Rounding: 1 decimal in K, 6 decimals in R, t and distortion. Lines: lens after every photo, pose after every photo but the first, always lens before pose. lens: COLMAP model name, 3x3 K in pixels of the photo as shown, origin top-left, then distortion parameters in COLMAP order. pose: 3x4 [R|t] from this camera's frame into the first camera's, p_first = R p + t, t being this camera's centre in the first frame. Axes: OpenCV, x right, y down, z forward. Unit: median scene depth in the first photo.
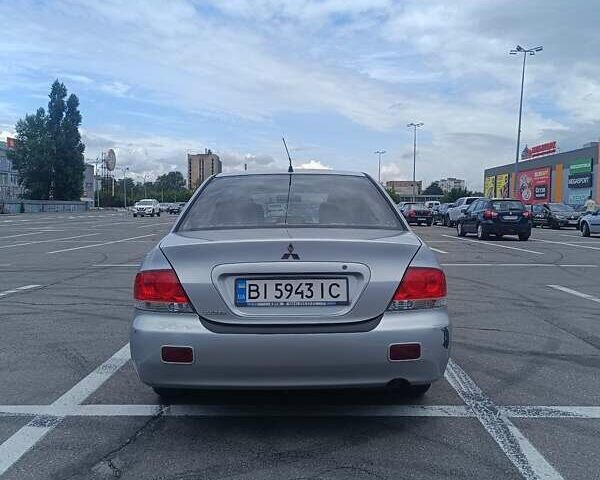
lens RADIAL K [[557.5, 0, 301.2], [0, 557.5, 236.9], [0, 0, 1]] dist [0.009038, 0.000000]
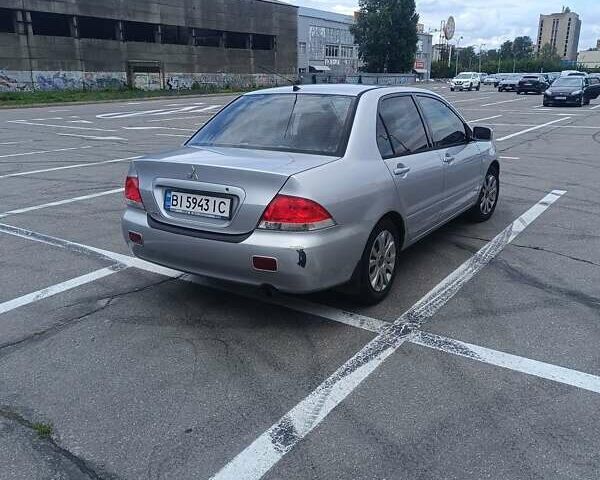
lens RADIAL K [[557.5, 0, 300.7], [0, 557.5, 238.8], [0, 0, 1]] dist [0.009038, 0.000000]
pose [[0.829340, 0.149034, -0.538502, 0.603645], [-0.022334, 0.971843, 0.234568, -0.089177], [0.558298, -0.182510, 0.809317, 0.052906]]
